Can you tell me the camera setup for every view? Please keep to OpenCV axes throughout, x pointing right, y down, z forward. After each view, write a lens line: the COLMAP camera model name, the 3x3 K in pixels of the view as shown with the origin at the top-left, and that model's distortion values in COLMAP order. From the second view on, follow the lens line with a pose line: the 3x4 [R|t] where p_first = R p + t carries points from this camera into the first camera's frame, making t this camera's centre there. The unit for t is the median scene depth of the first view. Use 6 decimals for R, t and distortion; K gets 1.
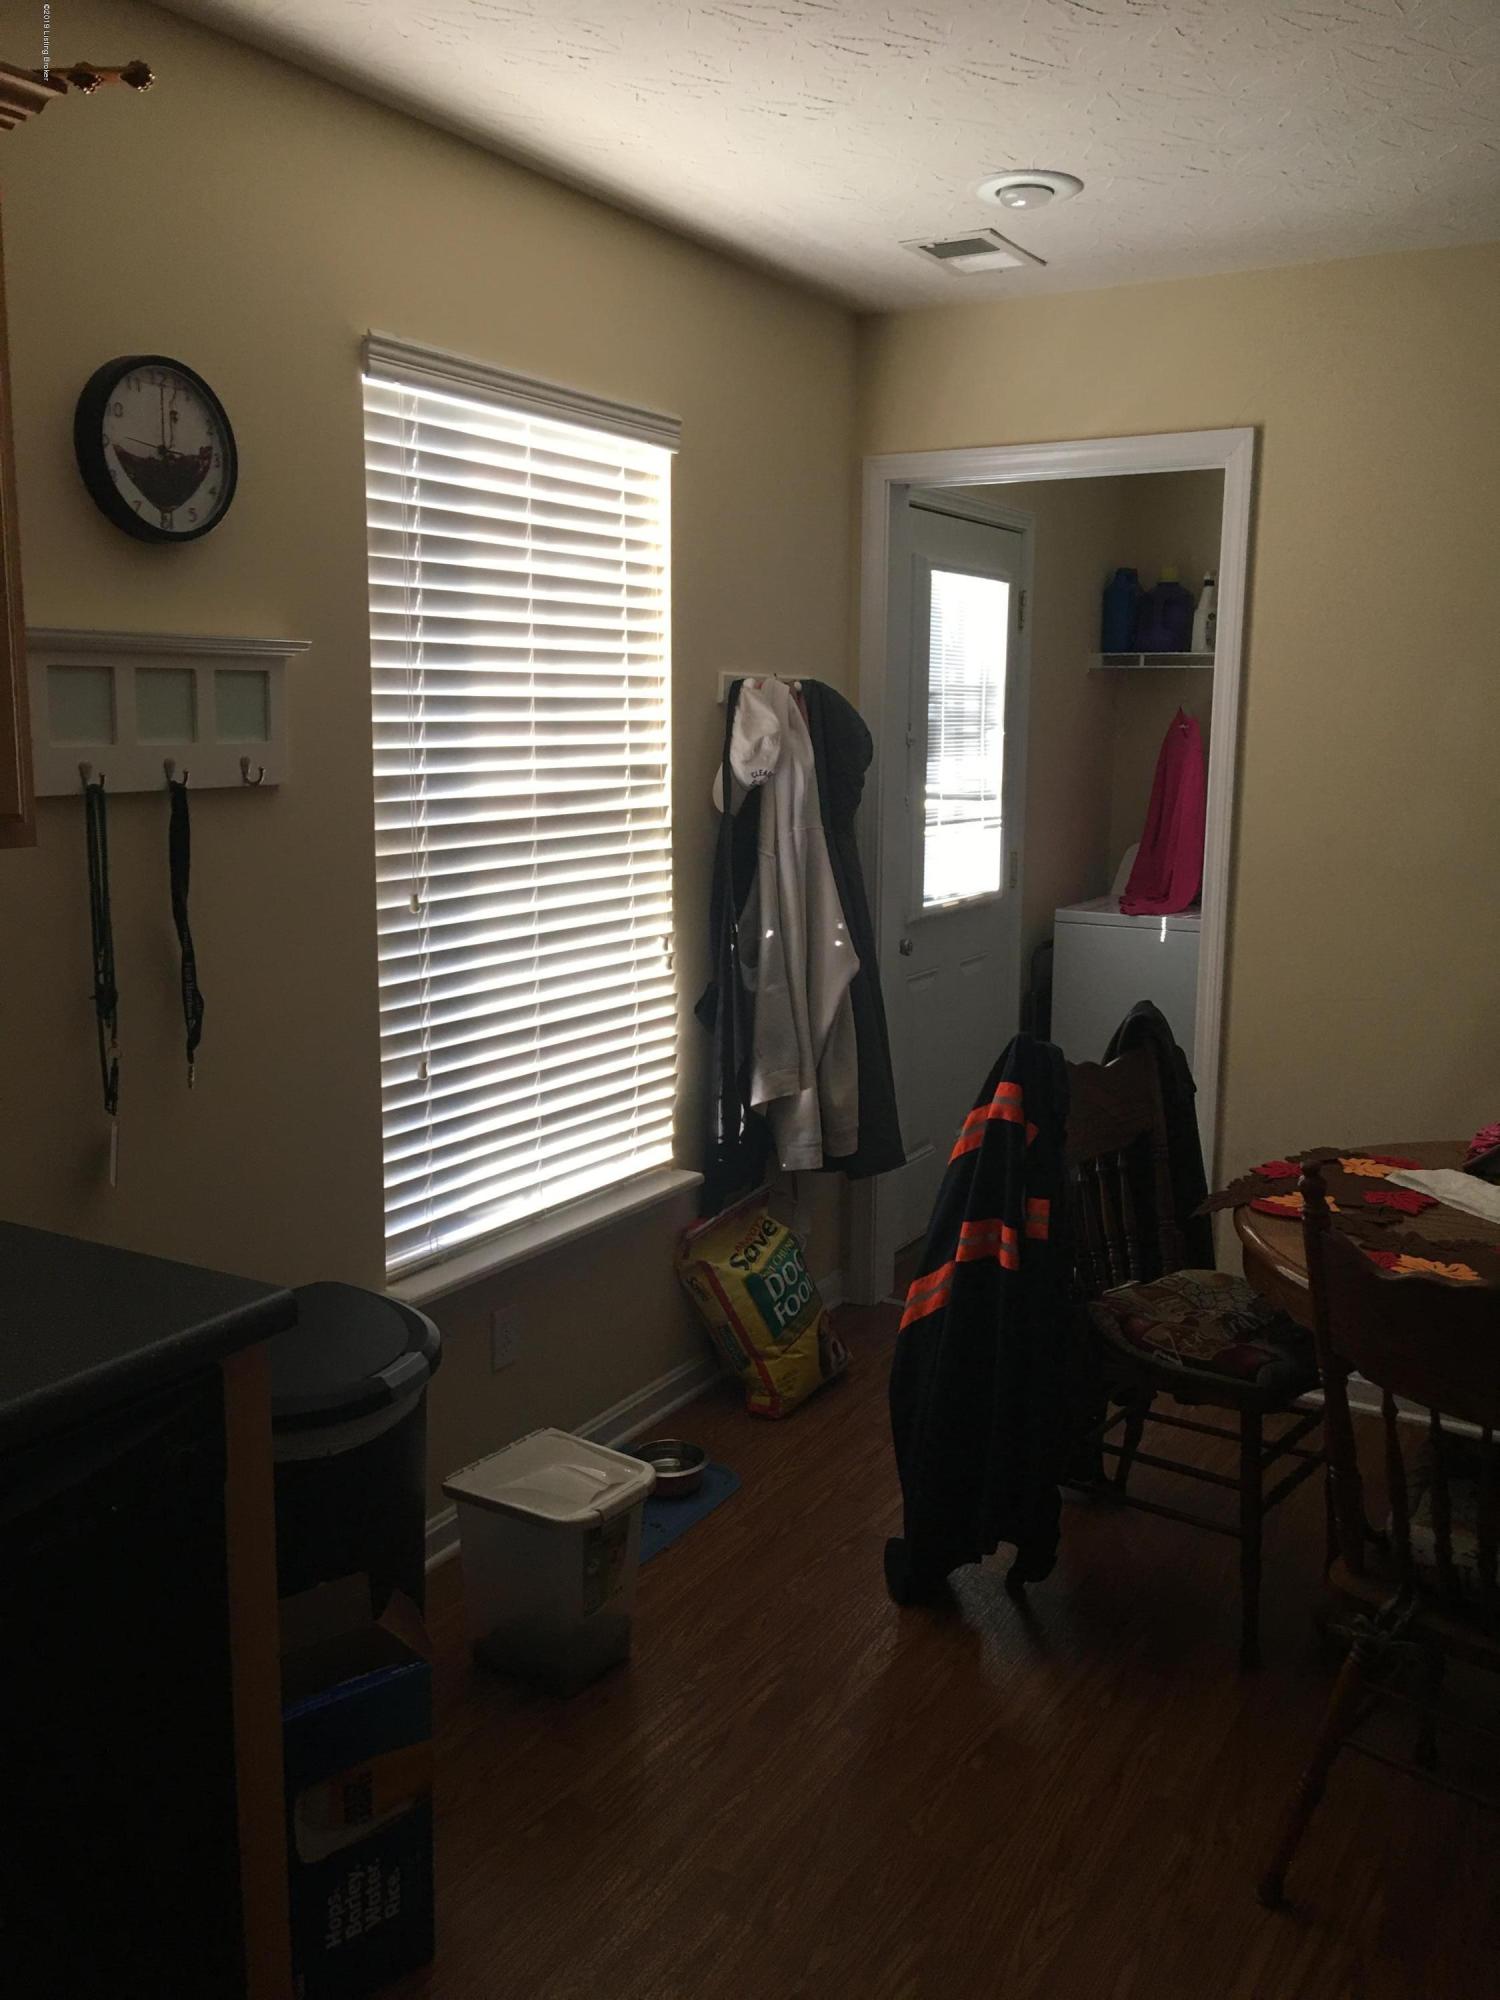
lens RADIAL K [[1661.4, 0, 754.8], [0, 1661.4, 964.6], [0, 0, 1]] dist [0.056077, -0.113262]
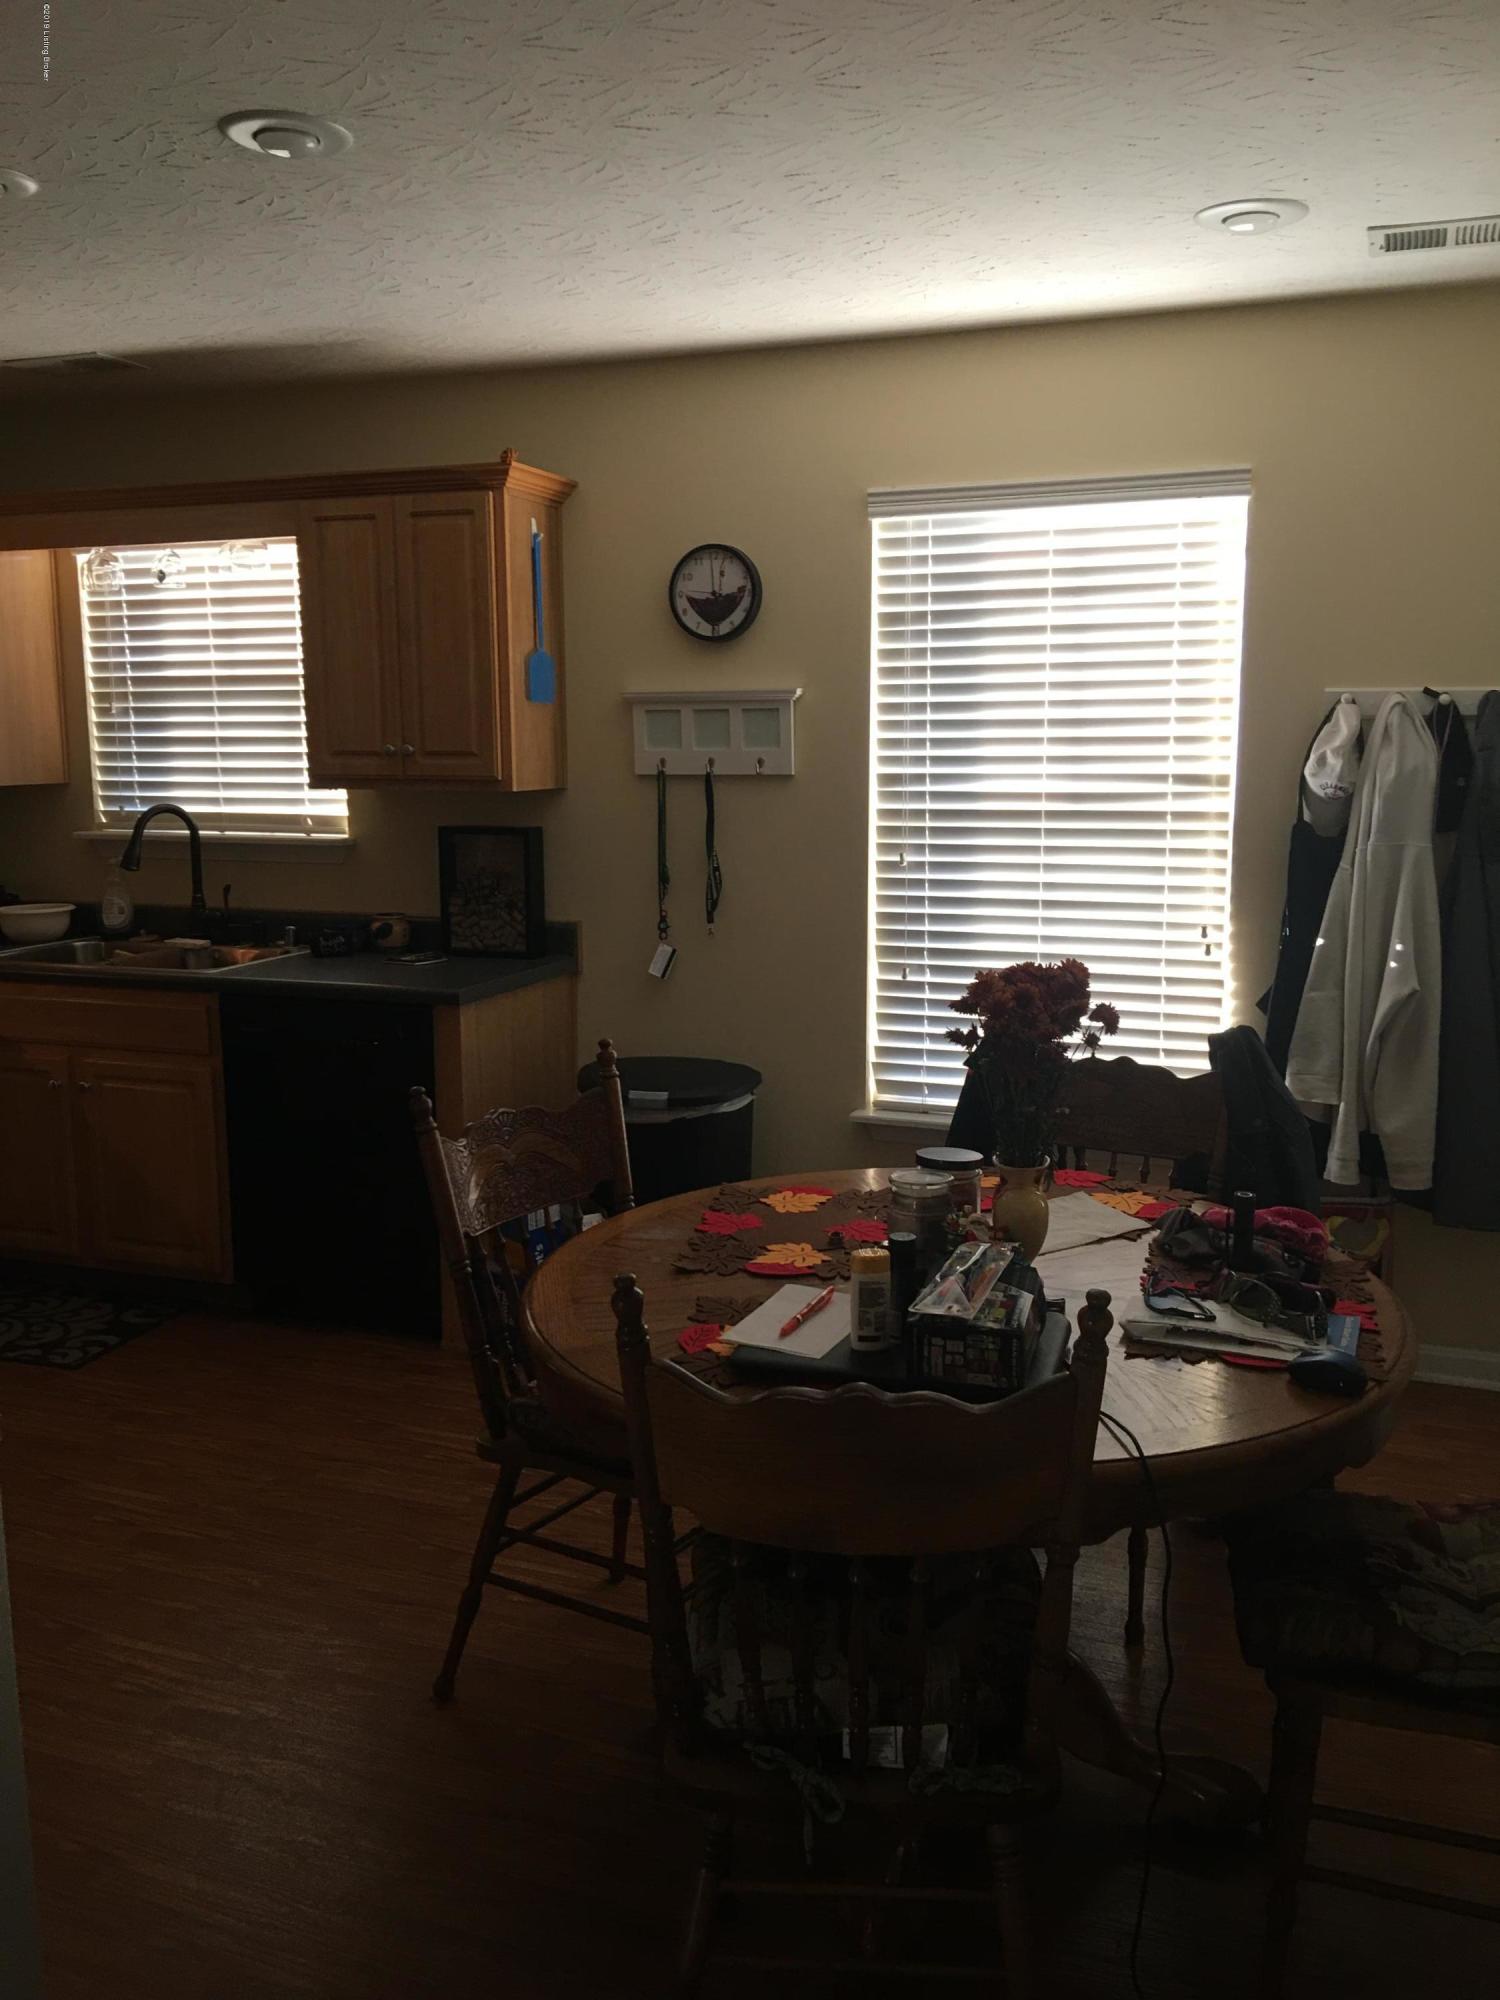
lens RADIAL K [[1661.4, 0, 754.8], [0, 1661.4, 964.6], [0, 0, 1]] dist [0.056077, -0.113262]
pose [[0.174384, 0.129702, -0.976098, 1.145490], [-0.143377, 0.984067, 0.105146, -0.075470], [0.974183, 0.121614, 0.190202, 0.555294]]
